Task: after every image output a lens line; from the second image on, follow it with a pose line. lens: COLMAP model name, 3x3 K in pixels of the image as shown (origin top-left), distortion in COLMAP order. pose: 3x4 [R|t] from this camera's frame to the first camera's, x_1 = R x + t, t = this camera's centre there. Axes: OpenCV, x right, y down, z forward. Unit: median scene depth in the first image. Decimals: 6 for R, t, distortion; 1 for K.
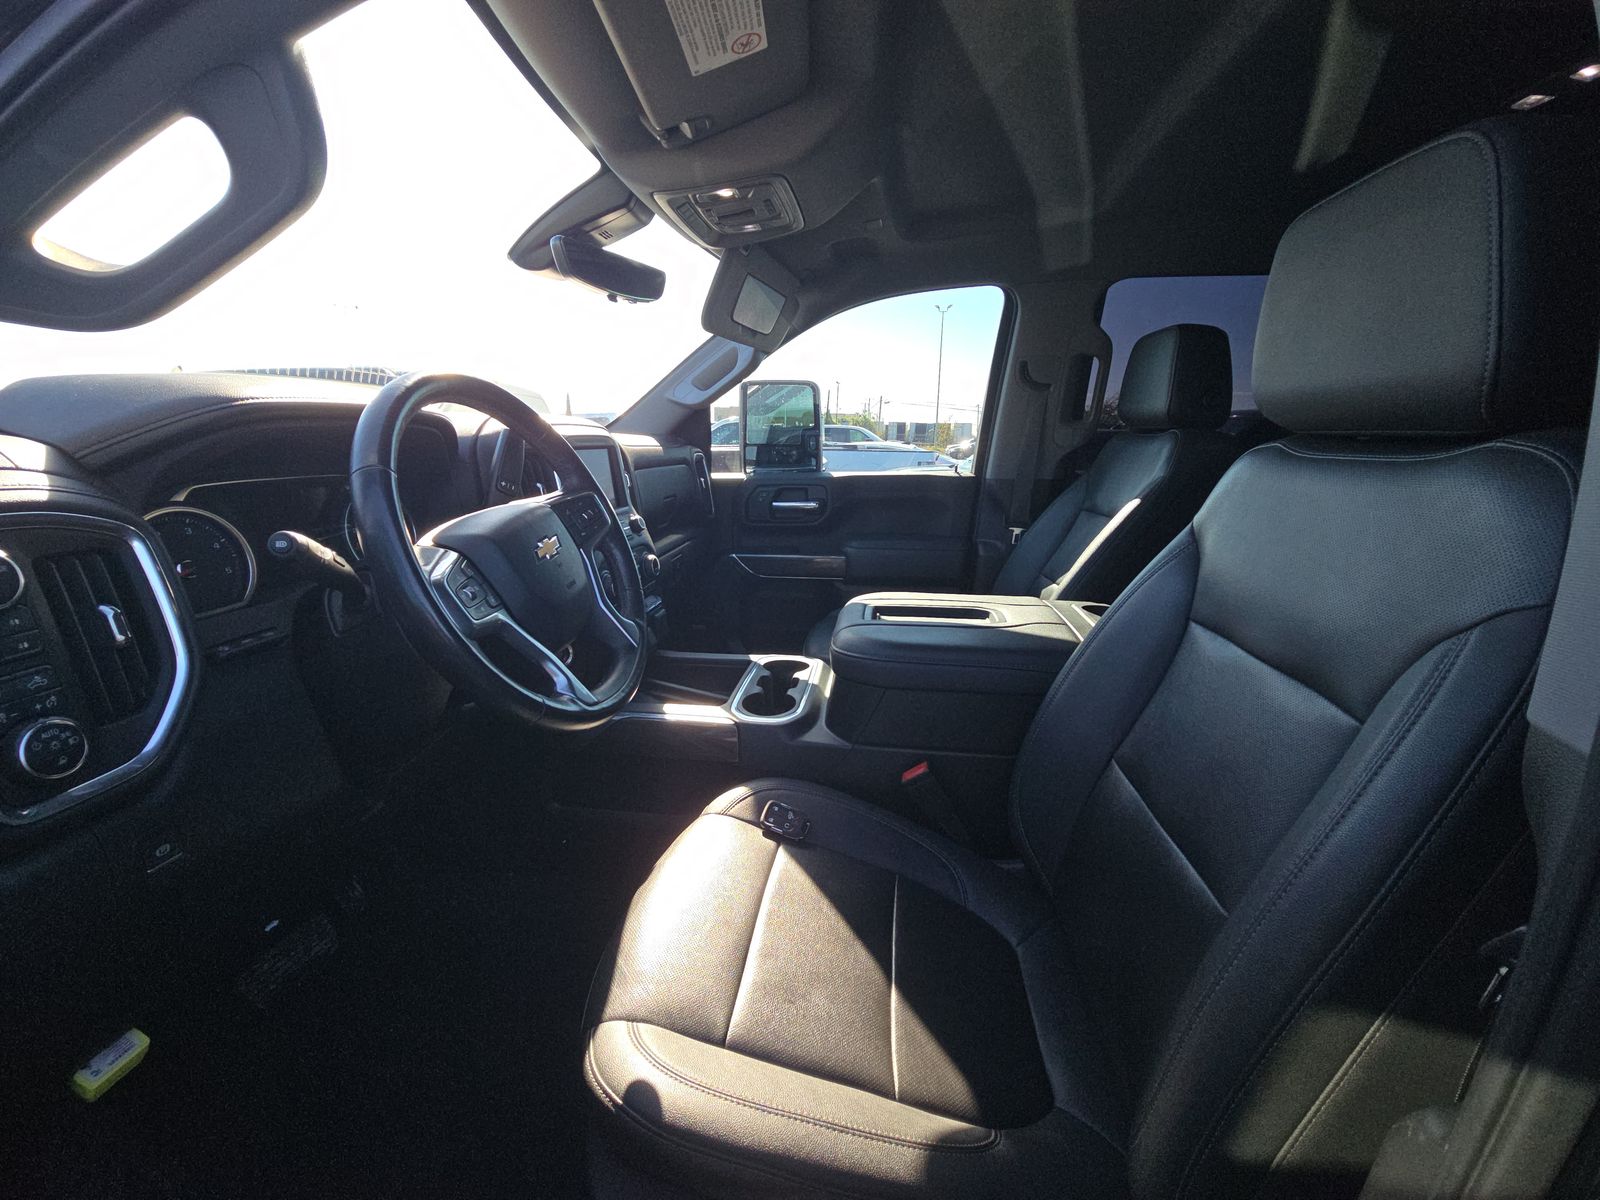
lens RADIAL K [[665.9, 0, 804.5], [0, 665.9, 581.5], [0, 0, 1]] dist [0.000538, -0.005208]
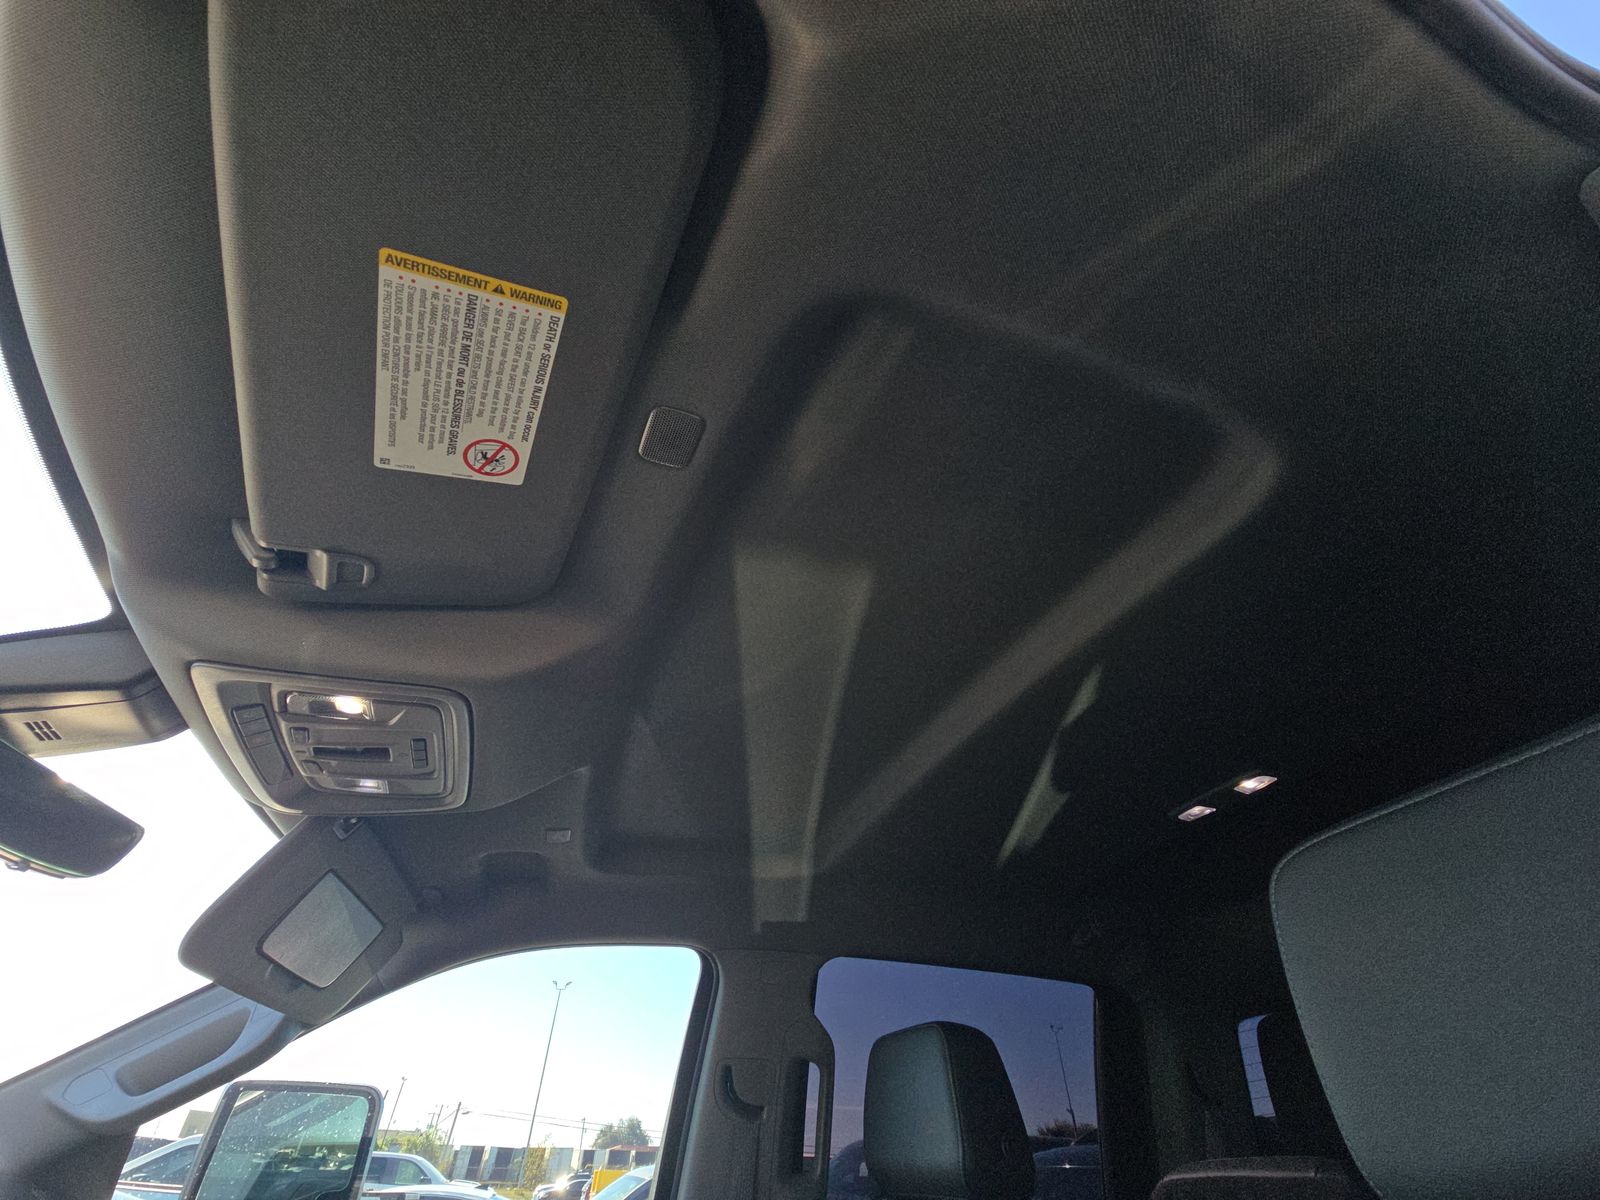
lens RADIAL K [[665.9, 0, 804.5], [0, 665.9, 581.5], [0, 0, 1]] dist [0.000538, -0.005208]
pose [[0.877486, 0.311016, 0.365085, -0.009856], [0.110987, 0.608877, -0.785462, -0.097811], [-0.466584, 0.729751, 0.499762, 0.286679]]
